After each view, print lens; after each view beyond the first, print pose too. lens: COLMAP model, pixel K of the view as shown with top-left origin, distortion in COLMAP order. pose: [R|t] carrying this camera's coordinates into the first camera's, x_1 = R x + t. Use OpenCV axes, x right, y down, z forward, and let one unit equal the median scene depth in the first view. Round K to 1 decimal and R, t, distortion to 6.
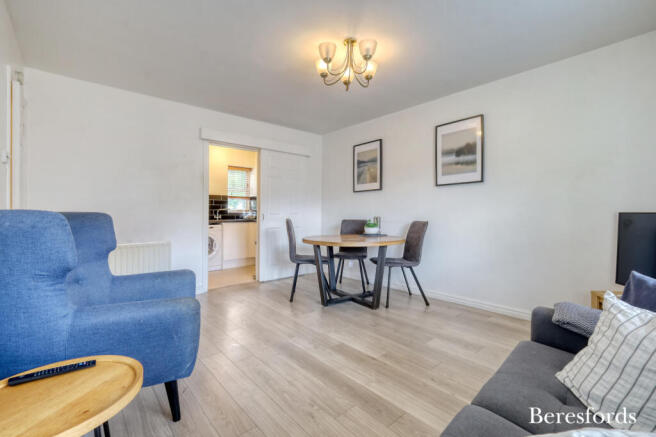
lens RADIAL K [[297.4, 0, 328.0], [0, 297.4, 218.5], [0, 0, 1]] dist [0.002712, 0.000264]
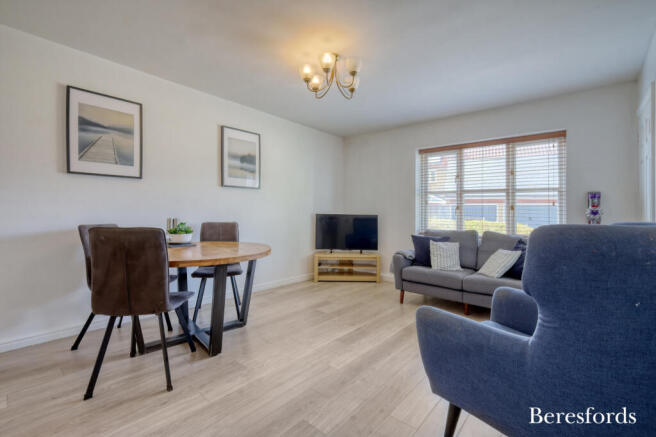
lens RADIAL K [[297.4, 0, 328.0], [0, 297.4, 218.5], [0, 0, 1]] dist [0.002712, 0.000264]
pose [[-0.162872, -0.018620, 0.986471, -0.688164], [0.004908, 0.999794, 0.019682, -0.021272], [-0.986635, 0.008047, -0.162747, 0.844192]]
